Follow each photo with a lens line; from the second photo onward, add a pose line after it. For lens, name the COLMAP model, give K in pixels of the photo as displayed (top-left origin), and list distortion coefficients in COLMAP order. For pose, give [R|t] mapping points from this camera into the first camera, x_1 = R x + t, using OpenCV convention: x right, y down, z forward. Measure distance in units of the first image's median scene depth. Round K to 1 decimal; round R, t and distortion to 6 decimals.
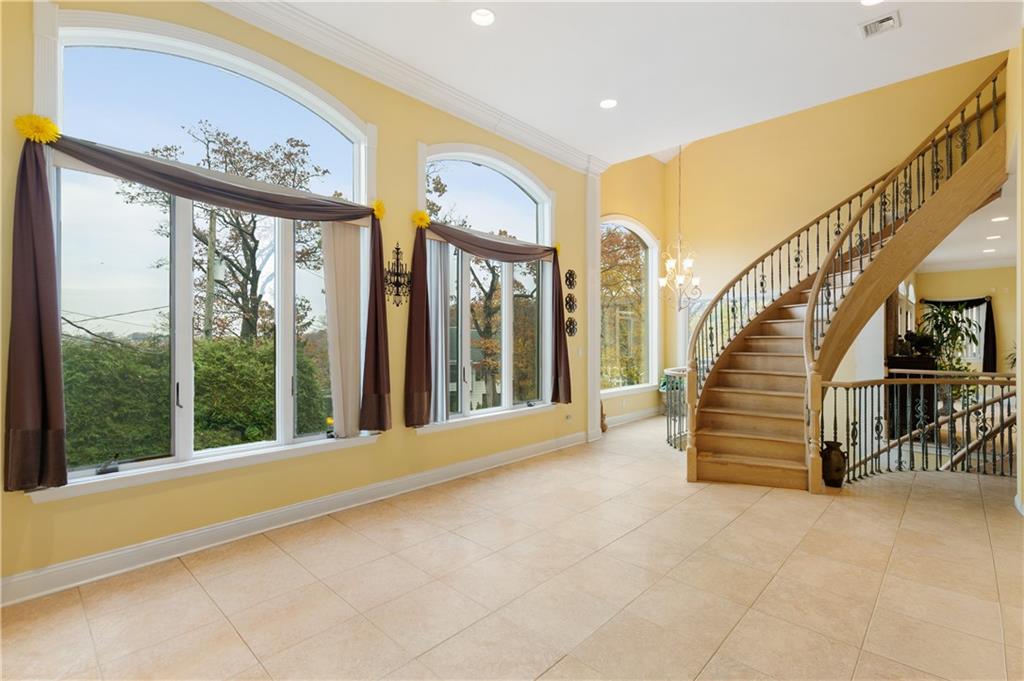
lens RADIAL K [[471.5, 0, 511.1], [0, 471.5, 338.4], [0, 0, 1]] dist [0.002197, 0.000293]
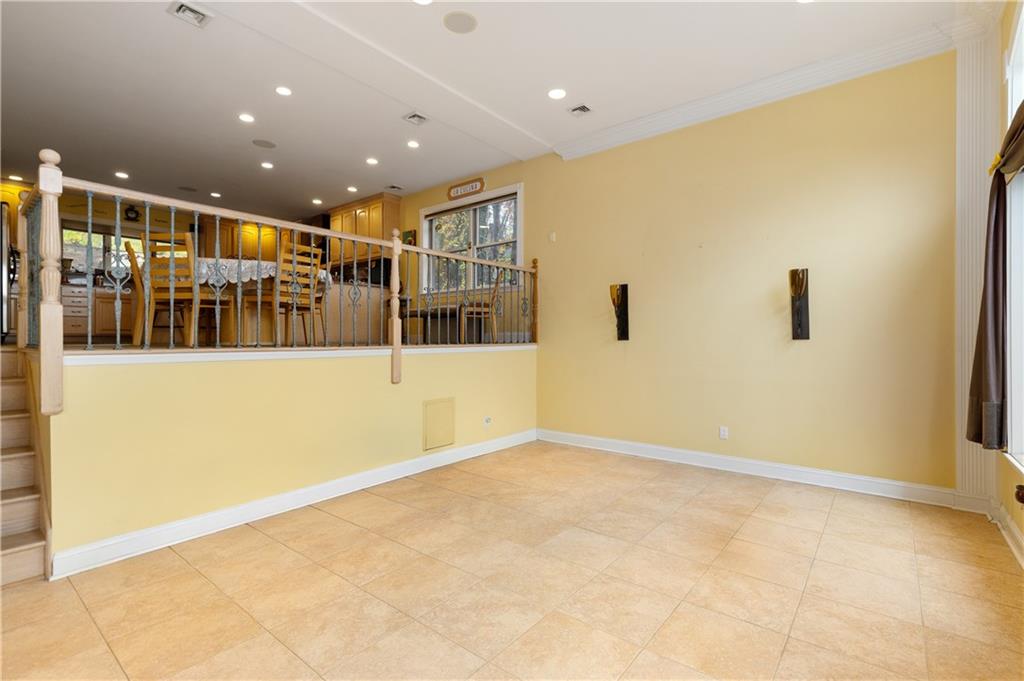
lens RADIAL K [[471.5, 0, 511.1], [0, 471.5, 338.4], [0, 0, 1]] dist [0.002197, 0.000293]
pose [[-0.996832, 0.001166, -0.079532, 0.339228], [0.001787, 0.999968, -0.007742, 0.030762], [0.079521, -0.007860, -0.996802, 1.923441]]
